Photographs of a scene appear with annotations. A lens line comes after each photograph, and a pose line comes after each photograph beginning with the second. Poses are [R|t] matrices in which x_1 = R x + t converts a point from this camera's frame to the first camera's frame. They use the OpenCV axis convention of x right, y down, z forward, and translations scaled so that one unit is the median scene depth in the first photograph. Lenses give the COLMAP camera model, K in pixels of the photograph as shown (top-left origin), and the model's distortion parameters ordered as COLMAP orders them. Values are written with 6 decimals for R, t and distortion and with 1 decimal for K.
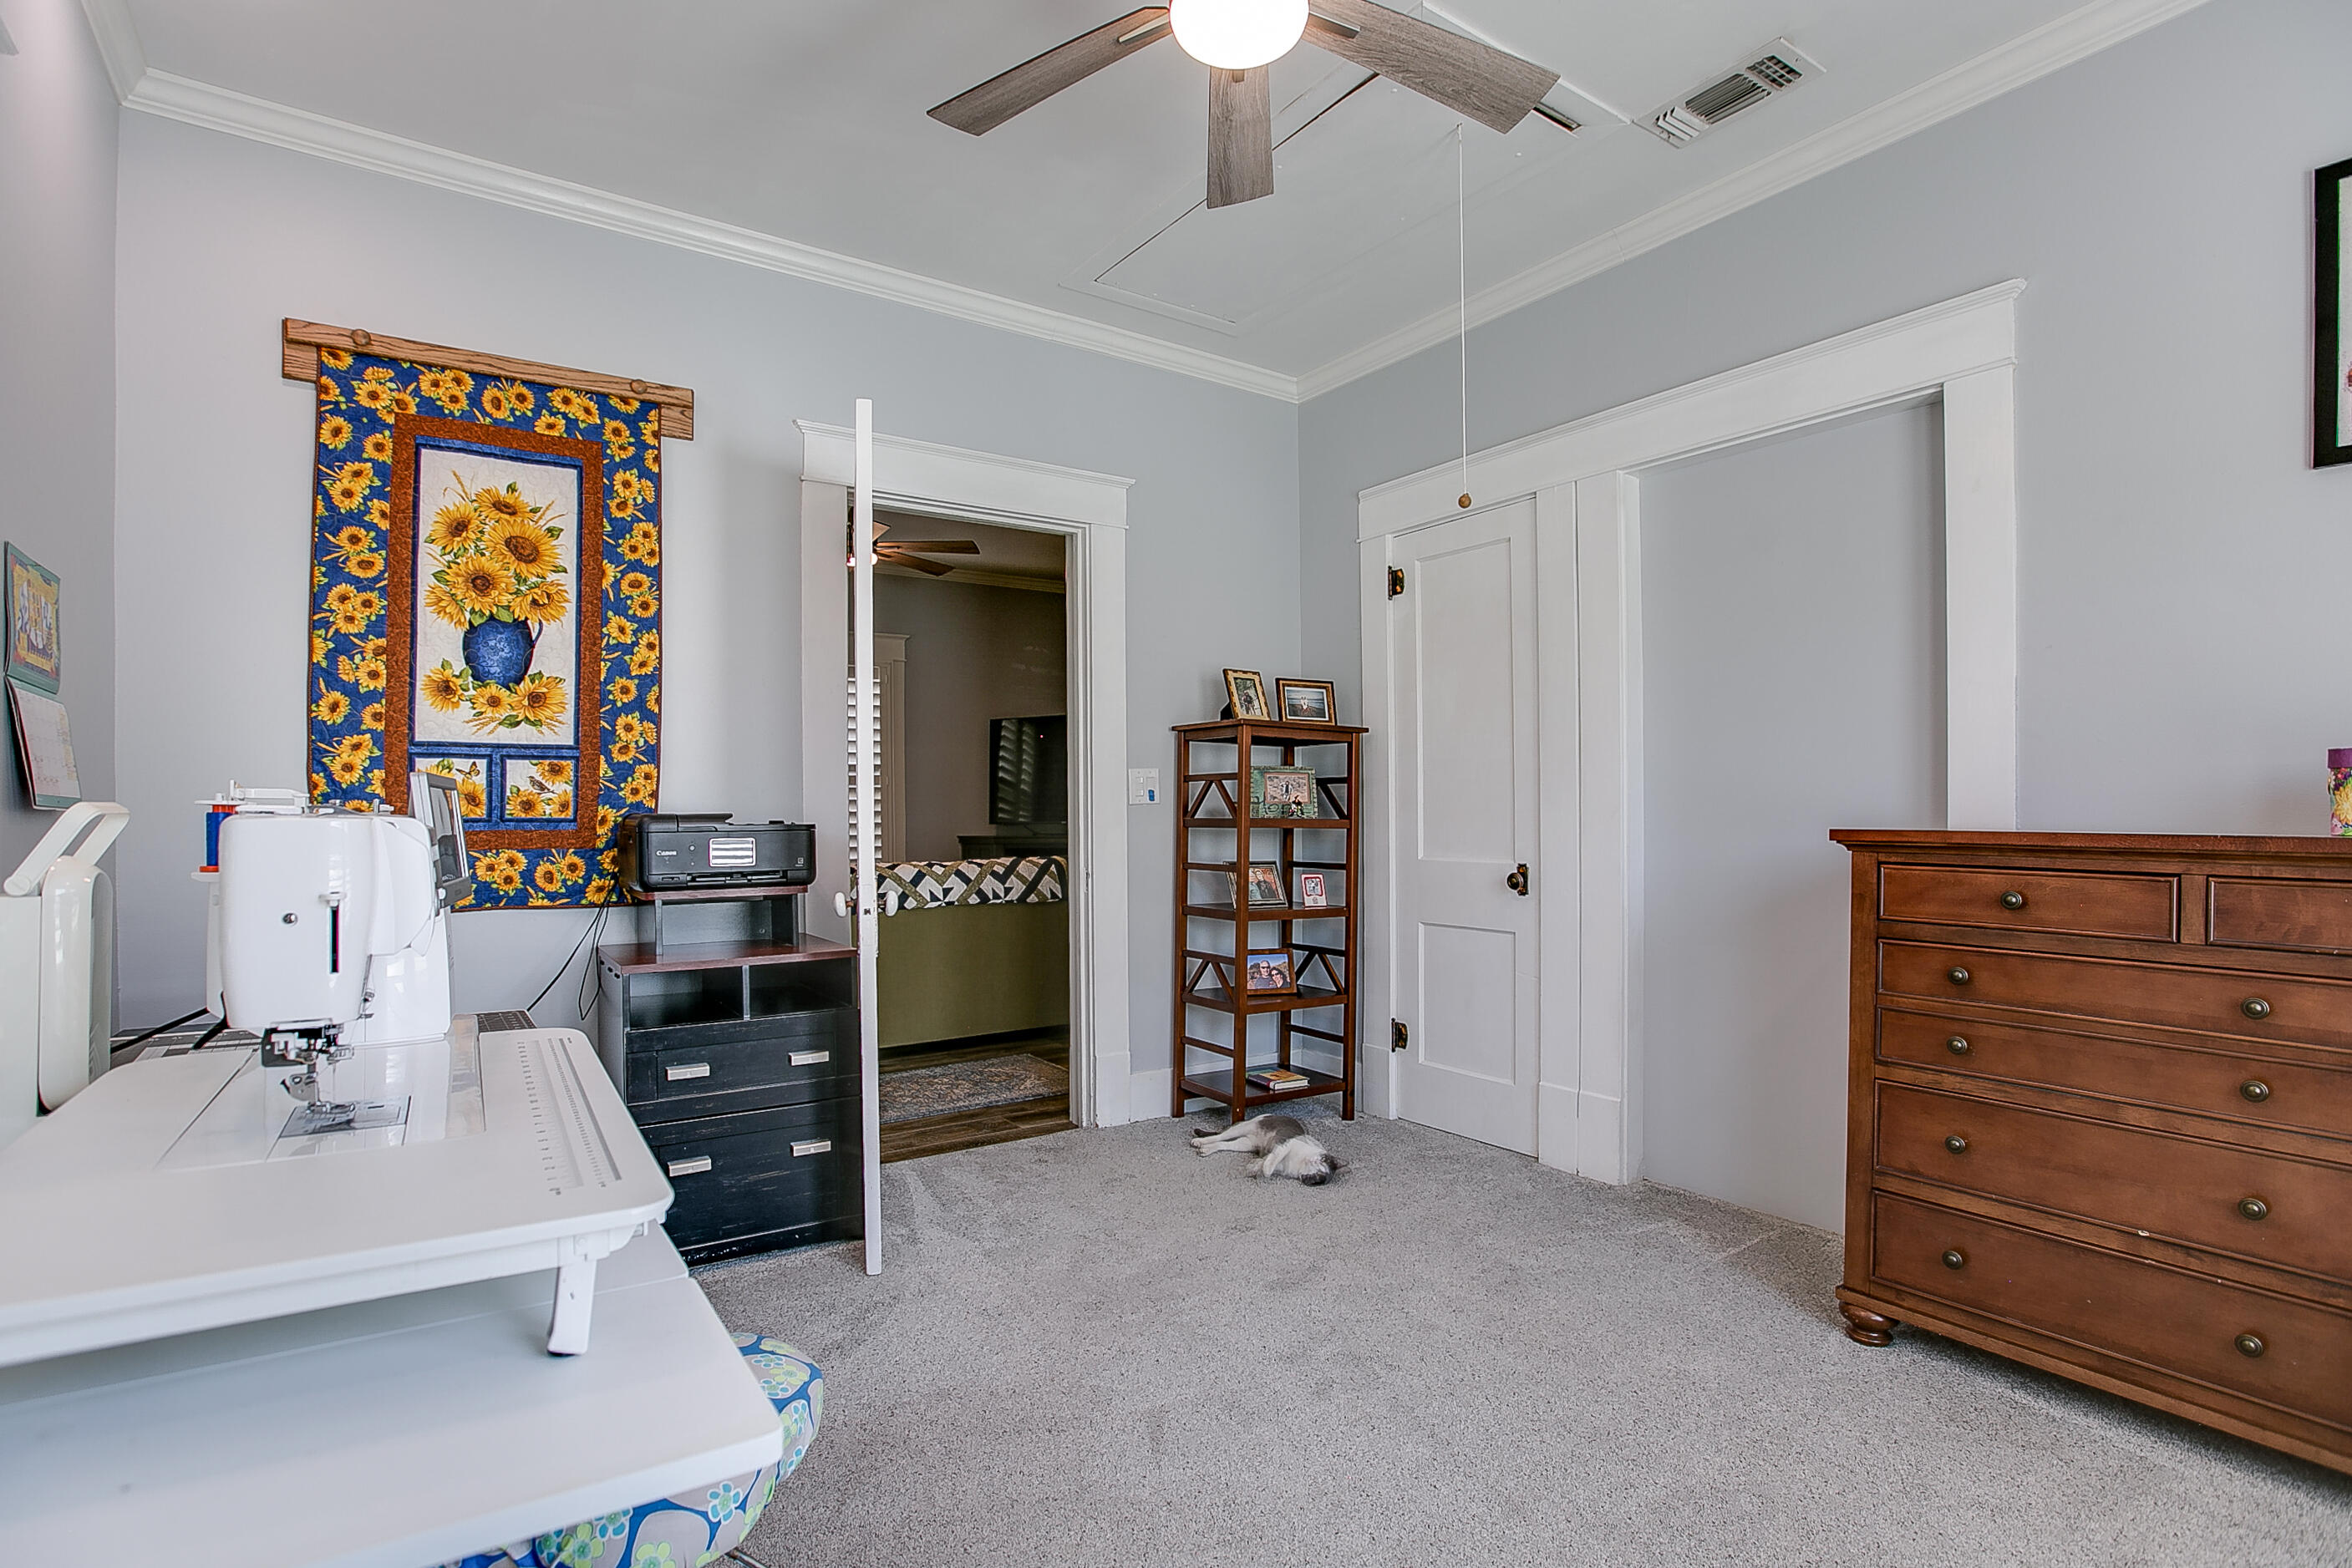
lens RADIAL K [[1133.3, 0, 1169.2], [0, 1133.3, 796.0], [0, 0, 1]] dist [0.001476, 0.000081]
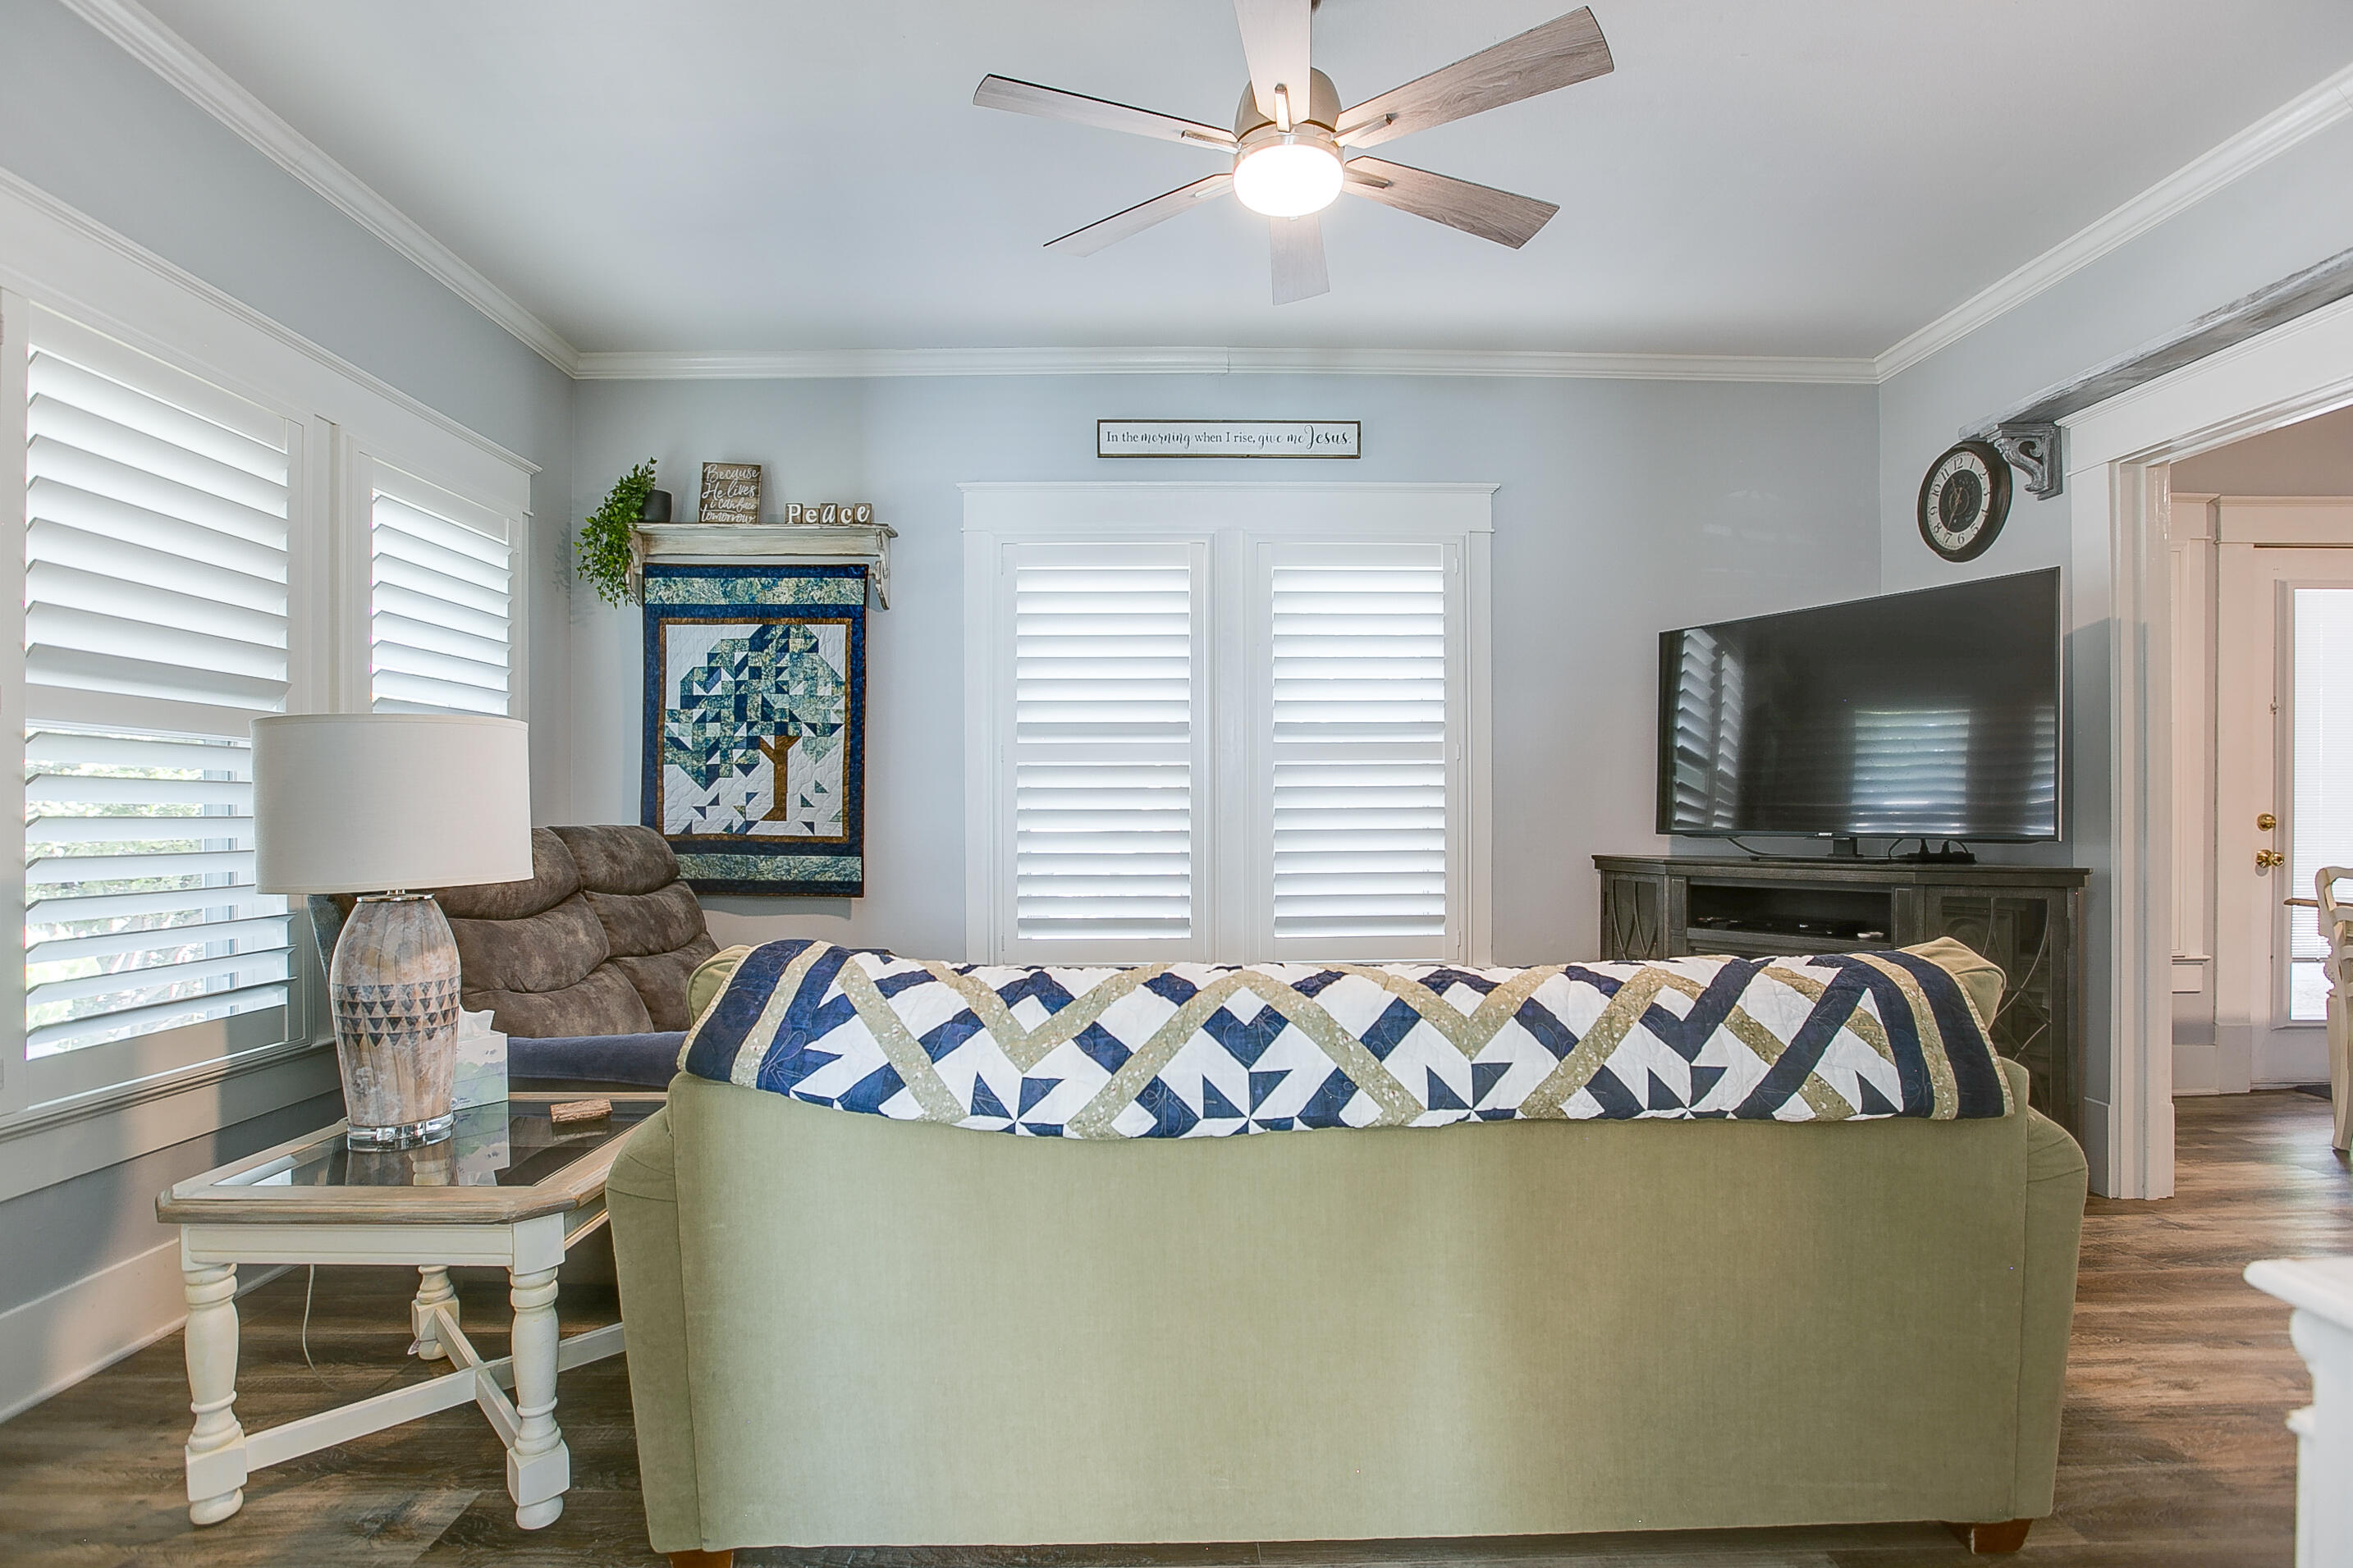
lens RADIAL K [[1133.8, 0, 1172.7], [0, 1133.8, 800.9], [0, 0, 1]] dist [0.001476, 0.000081]
pose [[0.843395, 0.006965, -0.537248, -0.099809], [-0.002436, 0.999955, 0.009140, 0.007615], [0.537288, -0.006400, 0.843375, 0.667276]]
